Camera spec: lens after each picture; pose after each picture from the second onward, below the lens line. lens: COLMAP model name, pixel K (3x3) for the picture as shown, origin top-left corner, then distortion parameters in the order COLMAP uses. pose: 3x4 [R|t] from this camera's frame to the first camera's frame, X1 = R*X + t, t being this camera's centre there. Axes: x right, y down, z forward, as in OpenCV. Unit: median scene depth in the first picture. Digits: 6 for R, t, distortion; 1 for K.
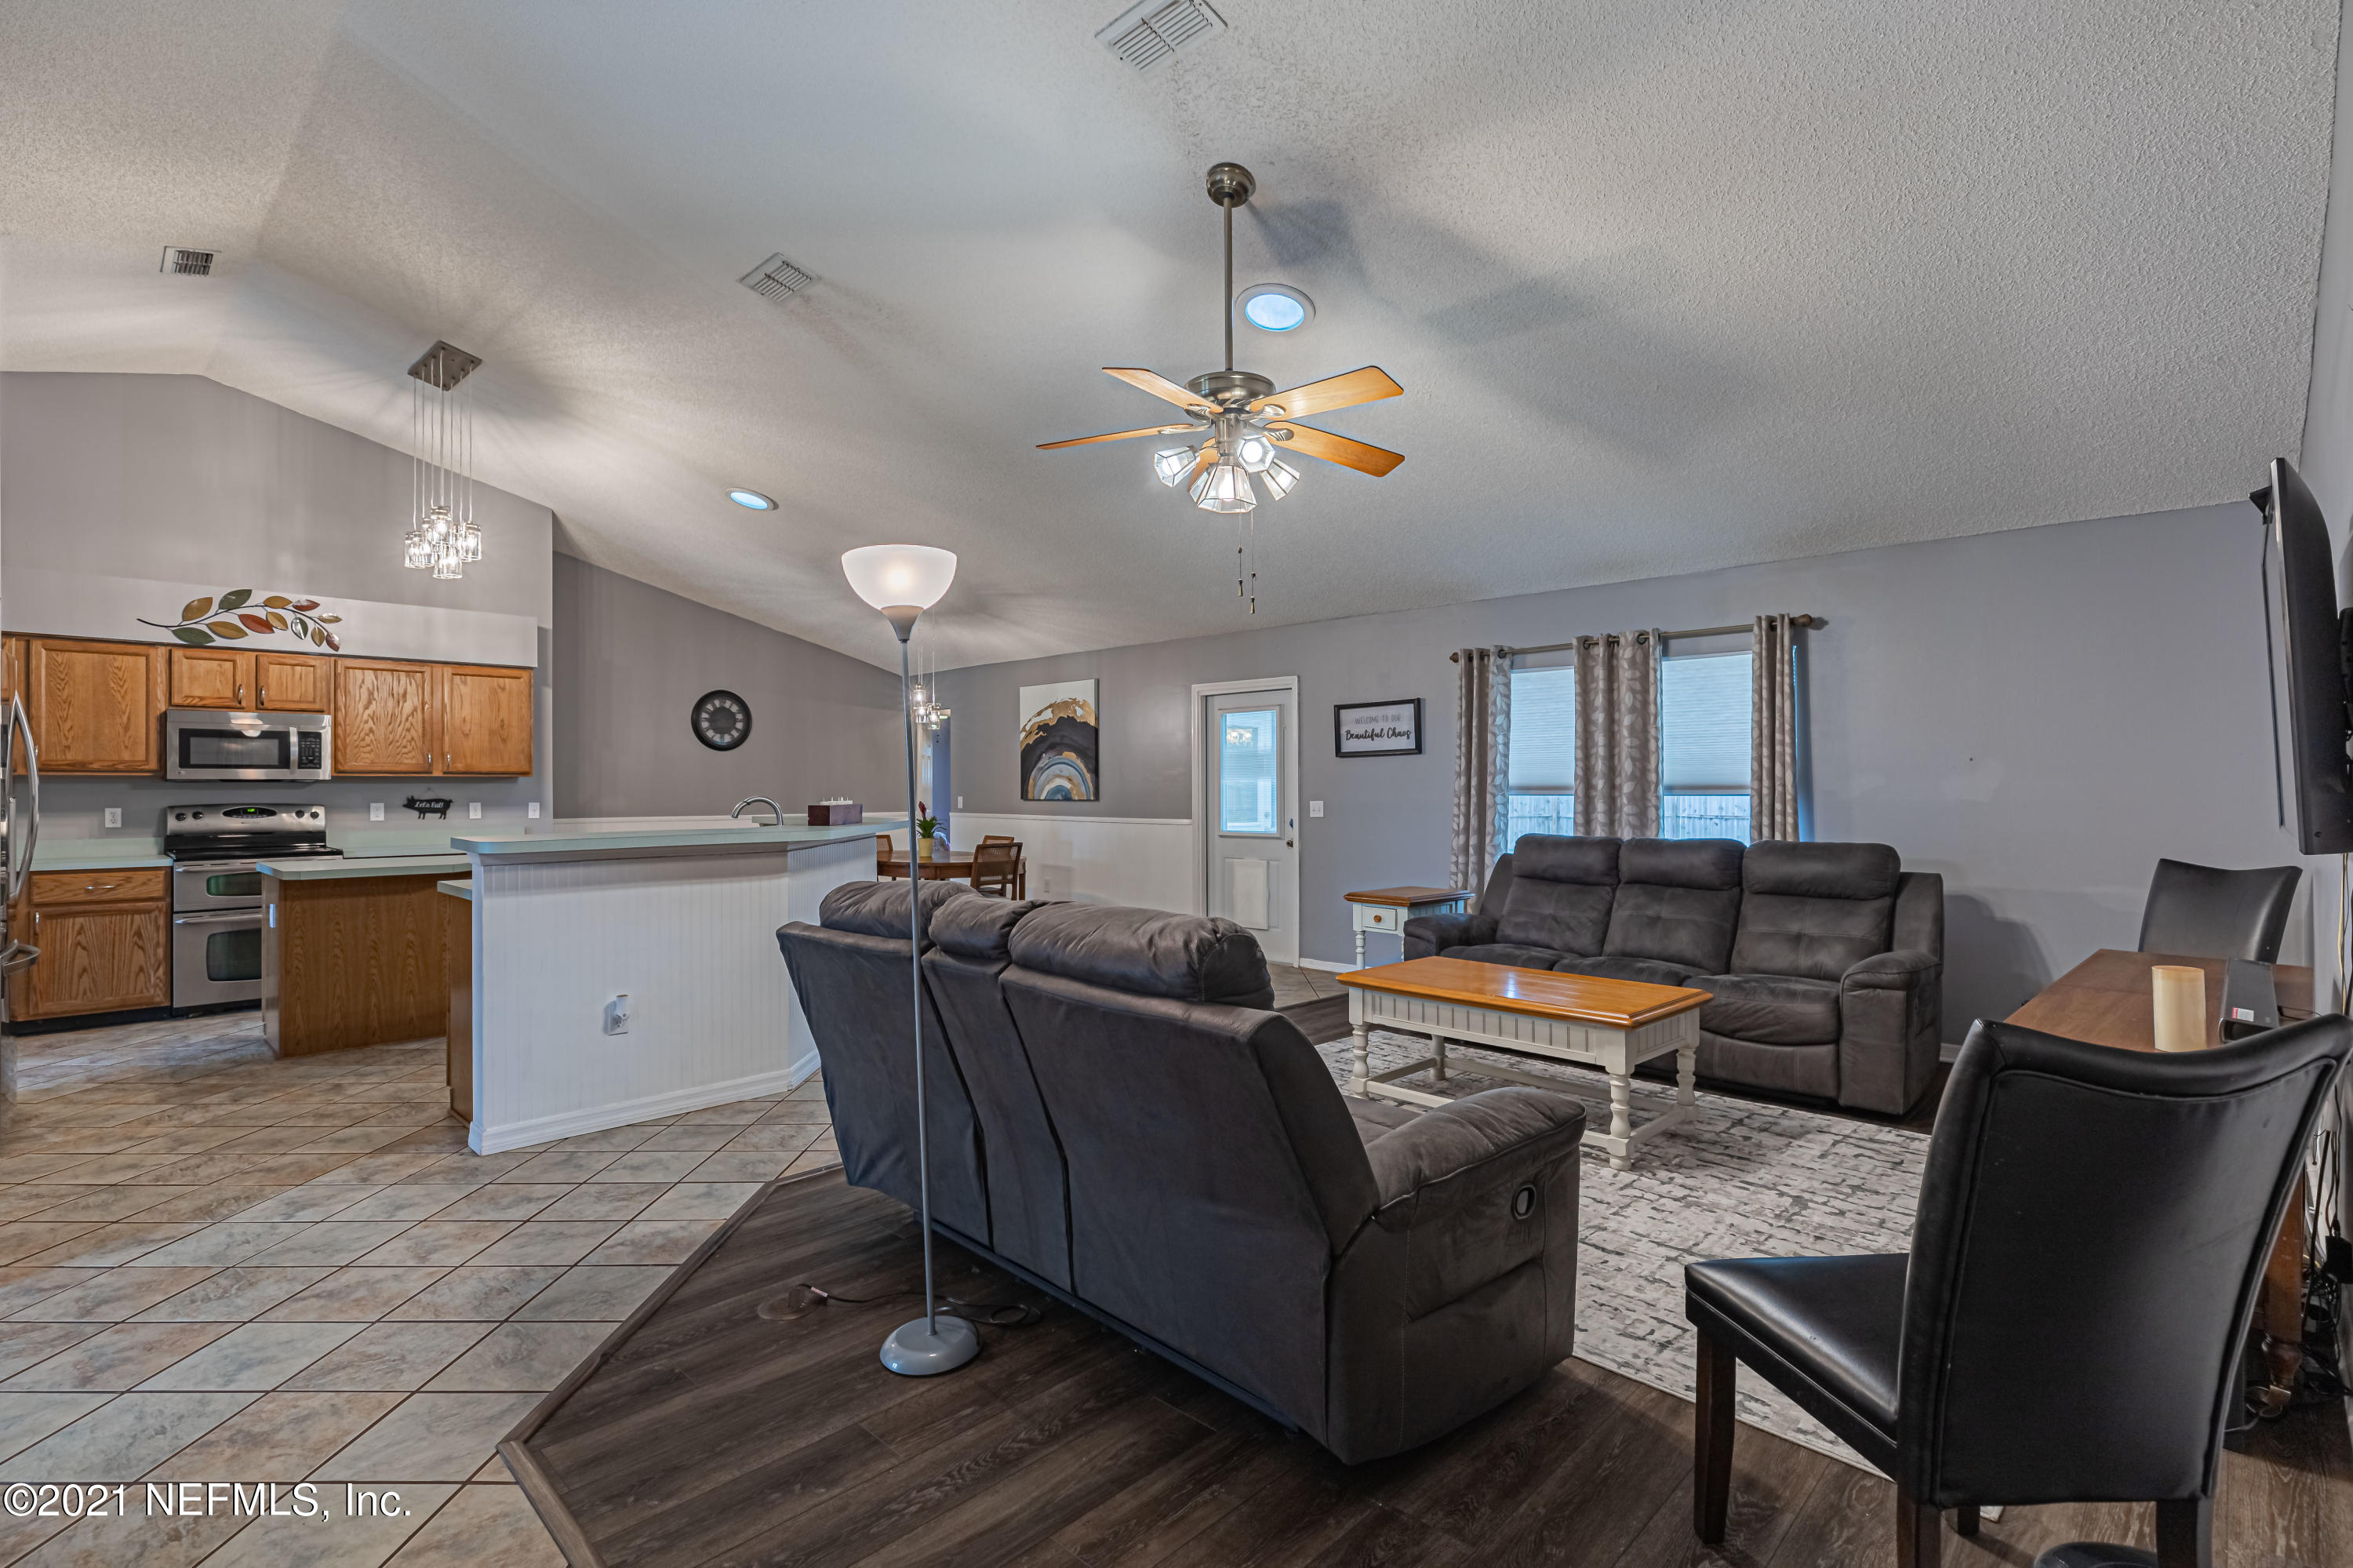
lens RADIAL K [[1101.0, 0, 1179.8], [0, 1101.0, 782.3], [0, 0, 1]] dist [-0.007862, 0.000322]
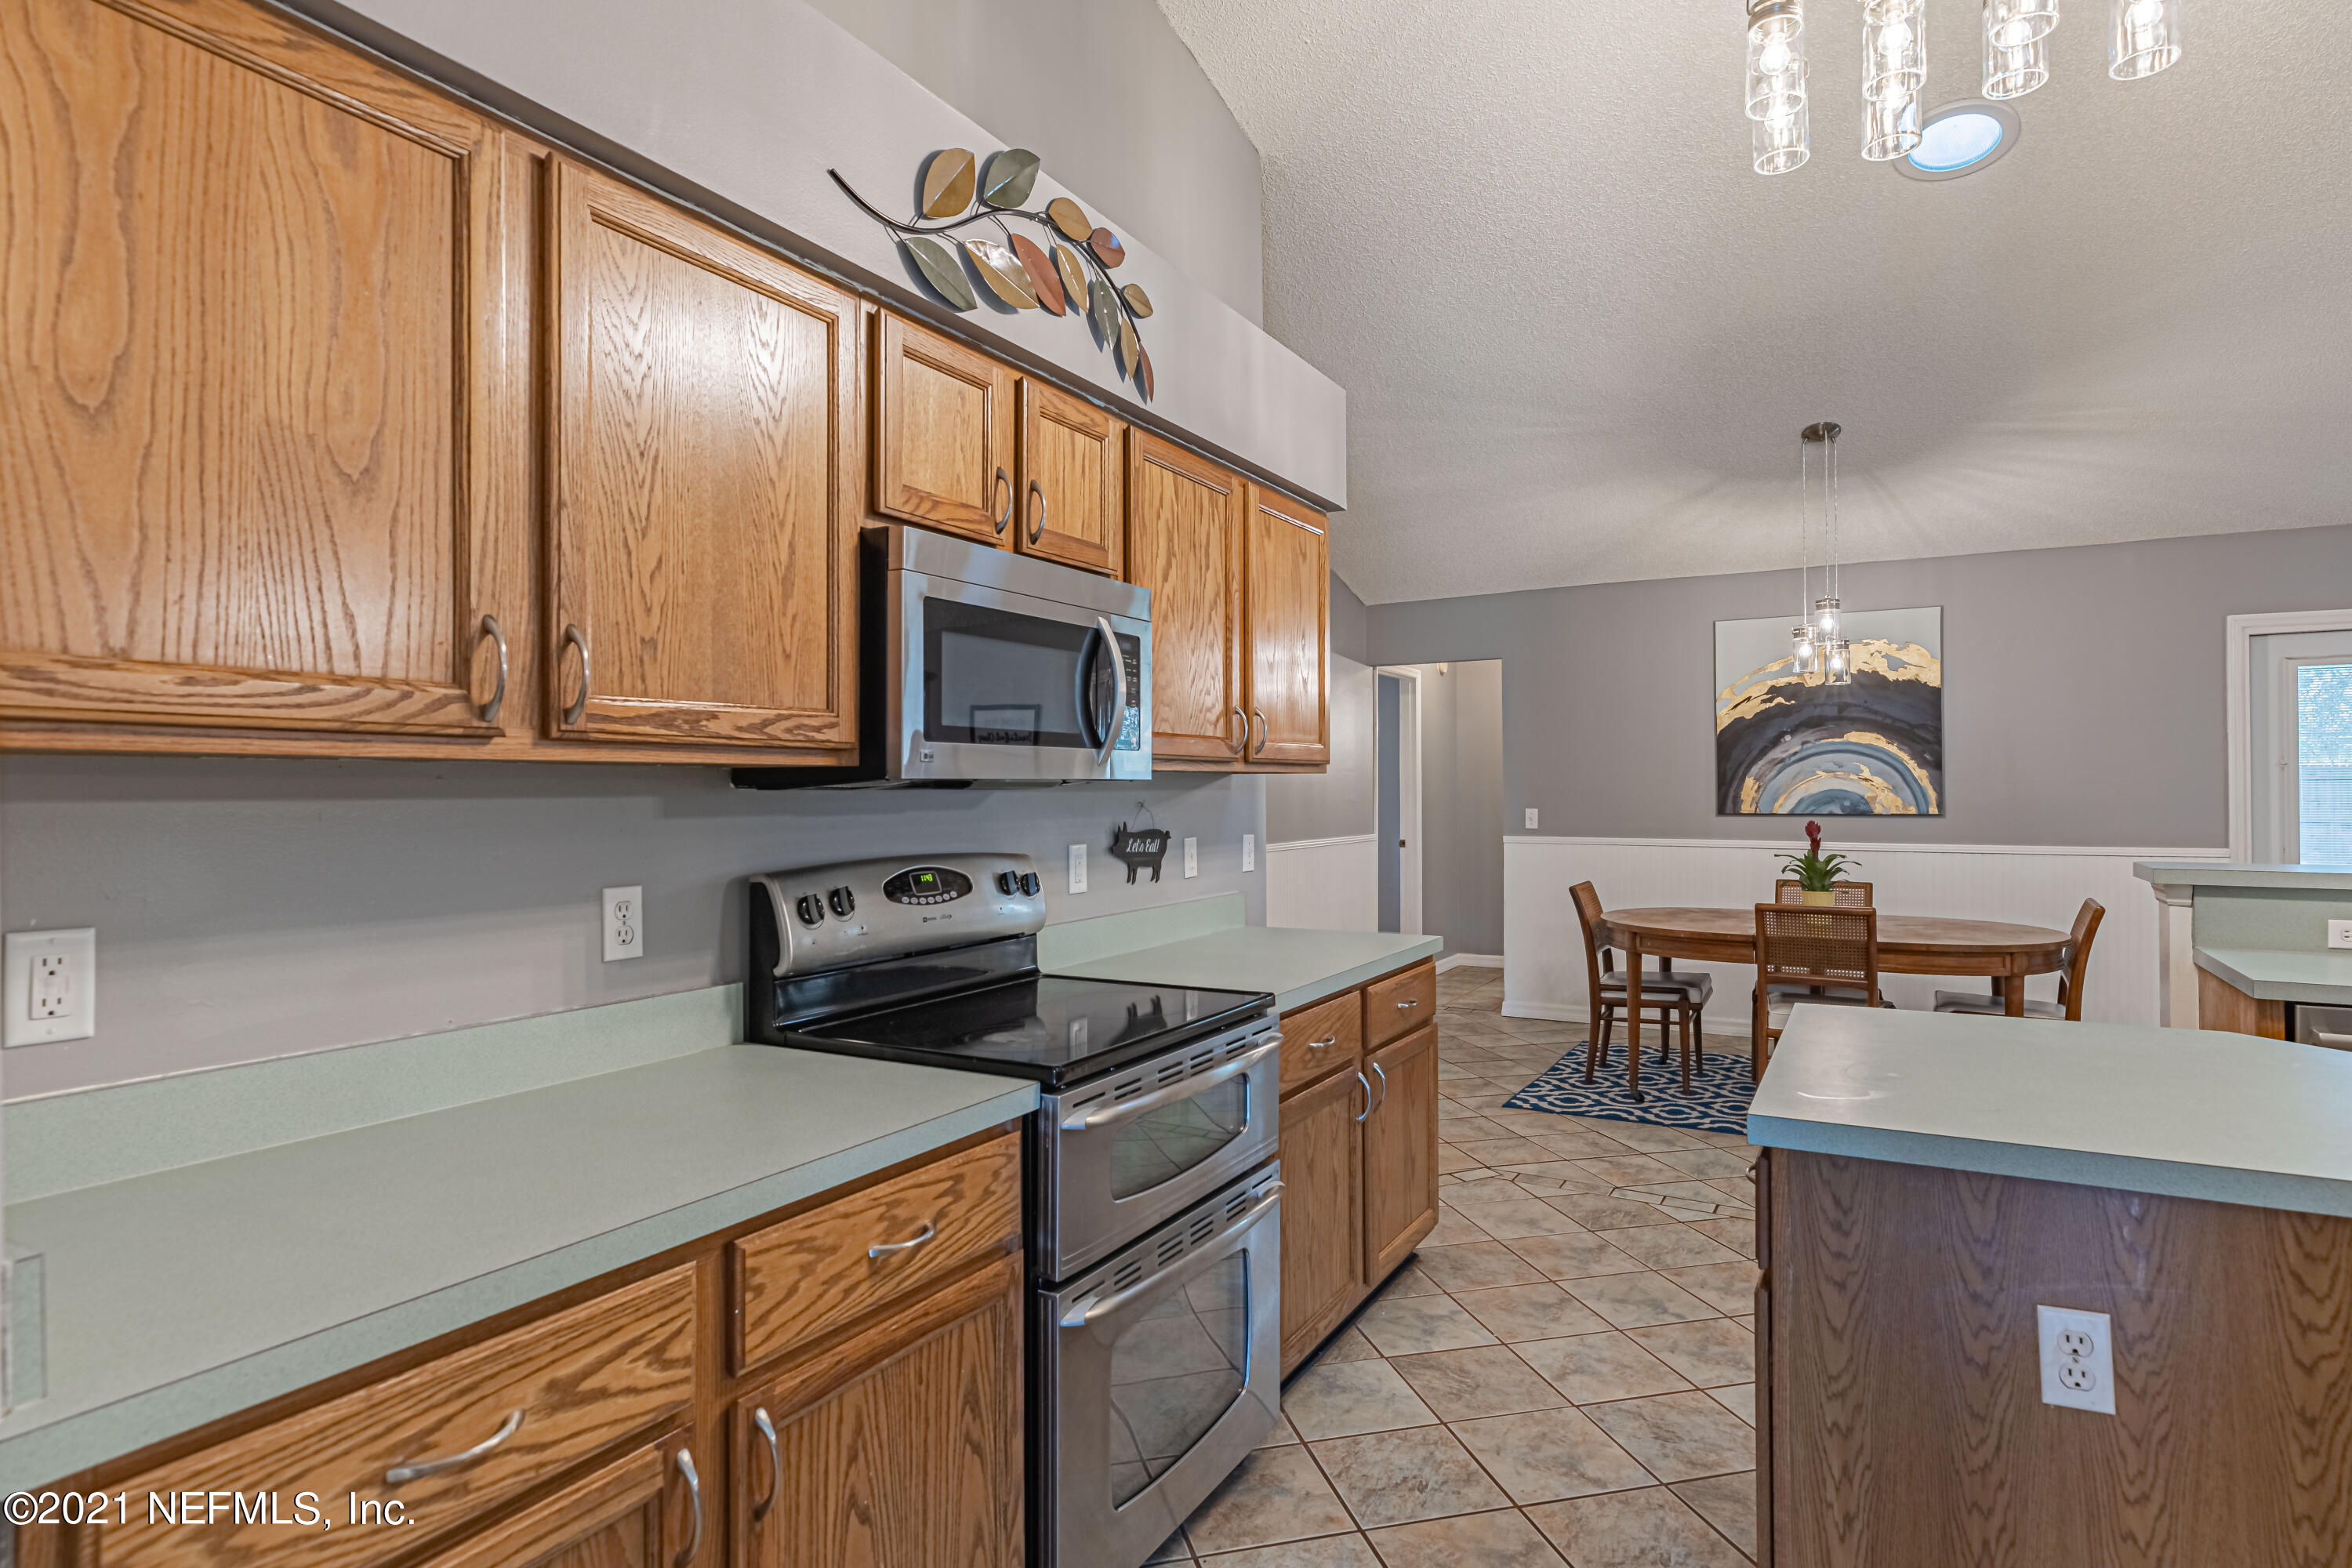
lens RADIAL K [[1258.7, 0, 1171.0], [0, 1258.7, 781.0], [0, 0, 1]] dist [-0.005980, 0.001603]
pose [[0.969051, -0.000669, 0.246859, -0.887014], [0.001043, 0.999998, -0.001388, -0.001833], [-0.246857, 0.001602, 0.969050, 0.642208]]
